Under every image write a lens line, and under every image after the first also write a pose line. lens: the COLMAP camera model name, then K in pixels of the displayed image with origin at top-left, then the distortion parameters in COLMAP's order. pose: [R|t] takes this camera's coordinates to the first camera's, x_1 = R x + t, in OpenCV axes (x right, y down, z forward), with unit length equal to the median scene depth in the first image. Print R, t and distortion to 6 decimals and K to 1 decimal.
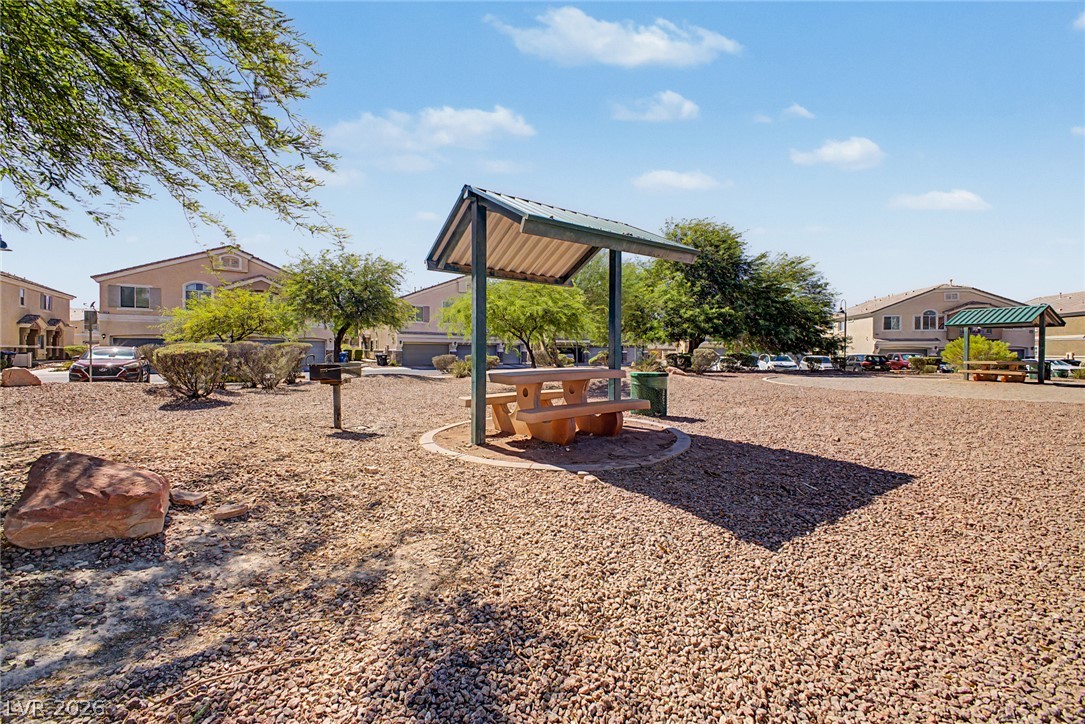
lens RADIAL K [[472.6, 0, 537.6], [0, 472.6, 348.3], [0, 0, 1]] dist [0.016380, 0.000125]
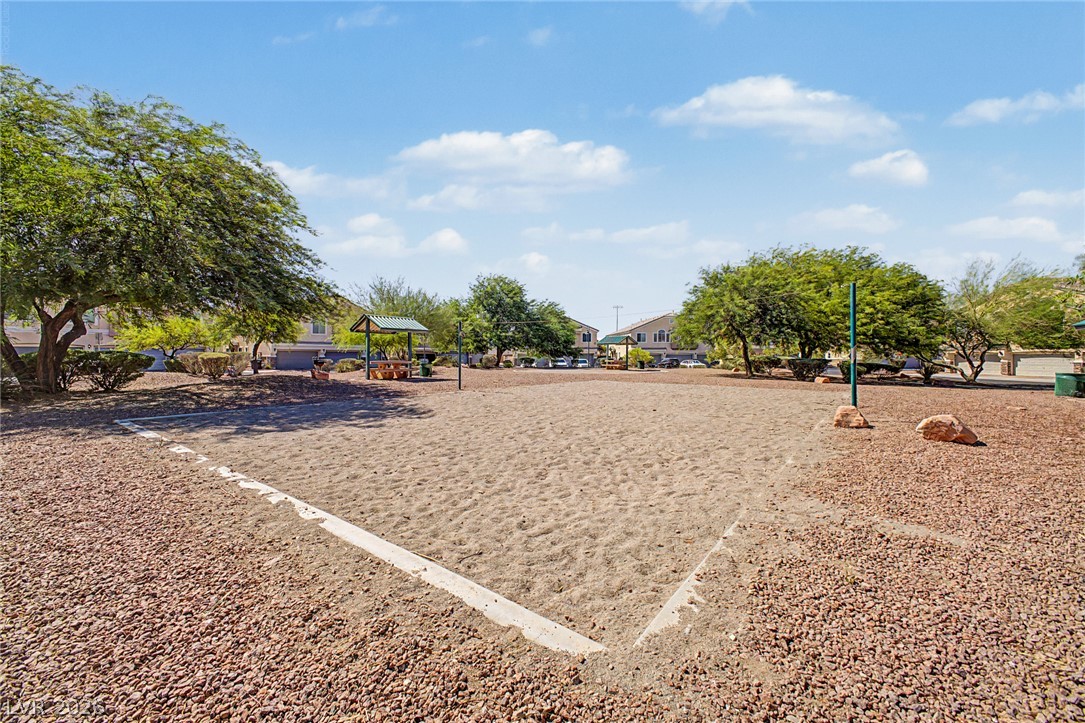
lens RADIAL K [[472.6, 0, 537.6], [0, 472.6, 347.8], [0, 0, 1]] dist [0.016380, 0.000125]
pose [[0.966895, 0.003123, 0.255156, 0.047366], [-0.000268, 0.999937, -0.011224, -0.003689], [-0.255175, 0.010784, 0.966835, -0.649491]]
